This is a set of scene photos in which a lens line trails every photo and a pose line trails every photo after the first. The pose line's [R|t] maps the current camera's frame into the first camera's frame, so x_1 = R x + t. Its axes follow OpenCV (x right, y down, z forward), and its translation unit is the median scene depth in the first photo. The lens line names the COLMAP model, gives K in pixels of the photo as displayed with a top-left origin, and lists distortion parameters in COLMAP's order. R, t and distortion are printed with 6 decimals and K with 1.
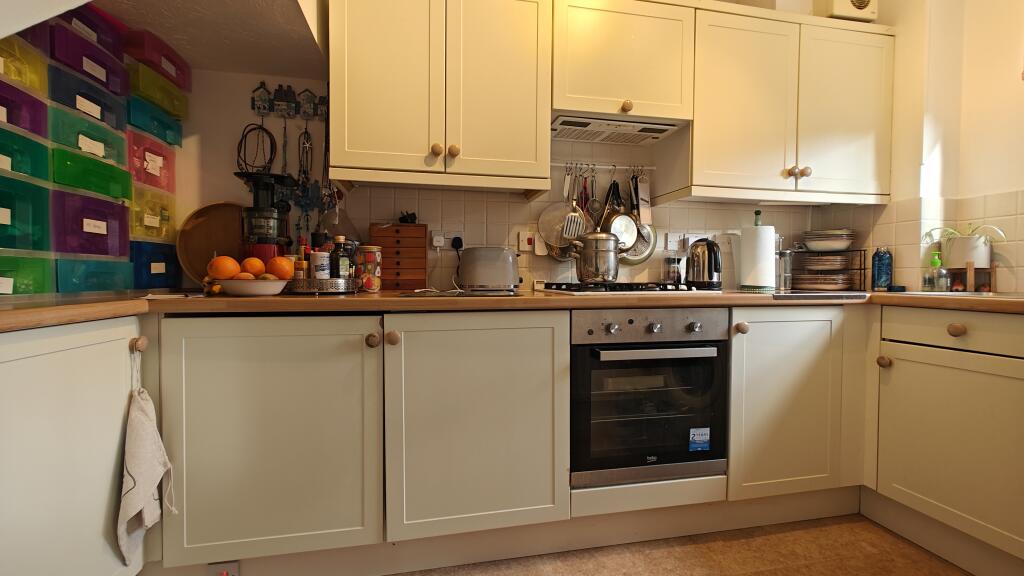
lens RADIAL K [[435.8, 0, 514.1], [0, 435.8, 286.3], [0, 0, 1]] dist [-0.000480, -0.000880]
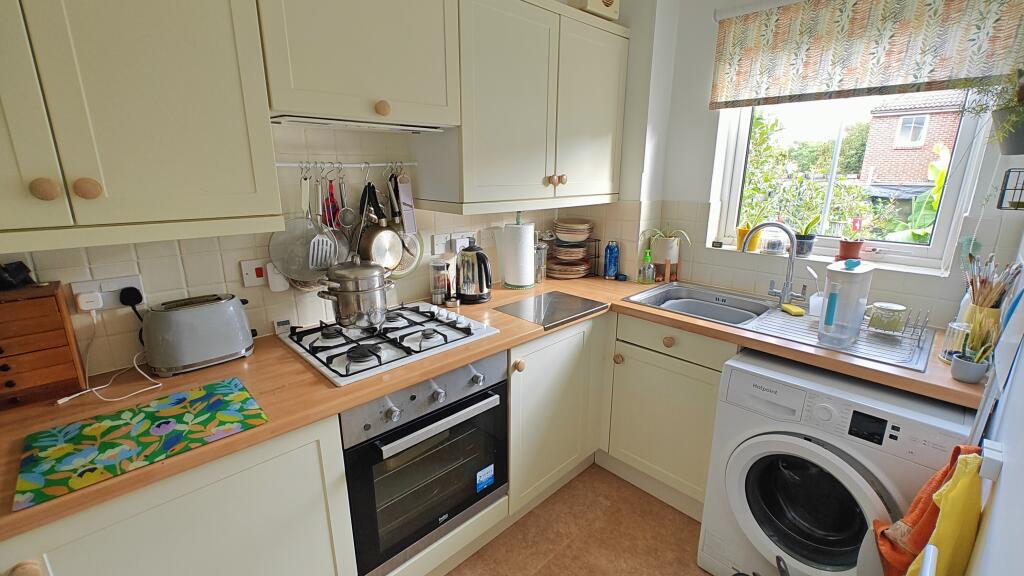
lens RADIAL K [[435.8, 0, 513.7], [0, 435.8, 285.0], [0, 0, 1]] dist [-0.000480, -0.000880]
pose [[0.844933, -0.137989, 0.516766, 0.017092], [0.013996, 0.971522, 0.236535, -0.262758], [-0.534689, -0.192624, 0.822803, 0.178678]]
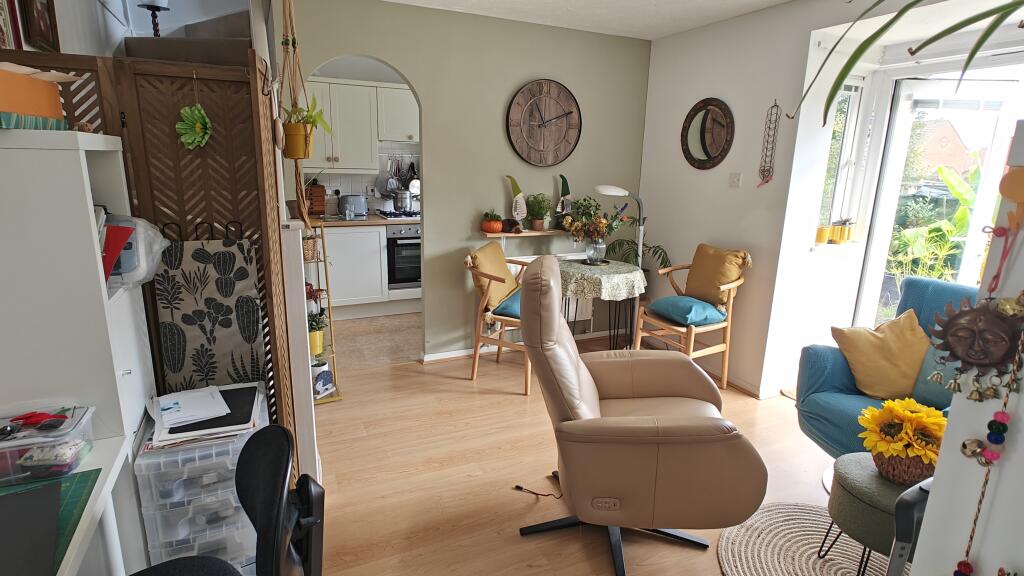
lens RADIAL K [[535.9, 0, 510.9], [0, 535.9, 289.9], [0, 0, 1]] dist [0.000710, -0.000003]
pose [[0.970773, -0.032980, 0.237722, 0.058493], [-0.019469, 0.976427, 0.214969, -0.218116], [-0.239208, -0.213314, 0.947247, -1.862110]]
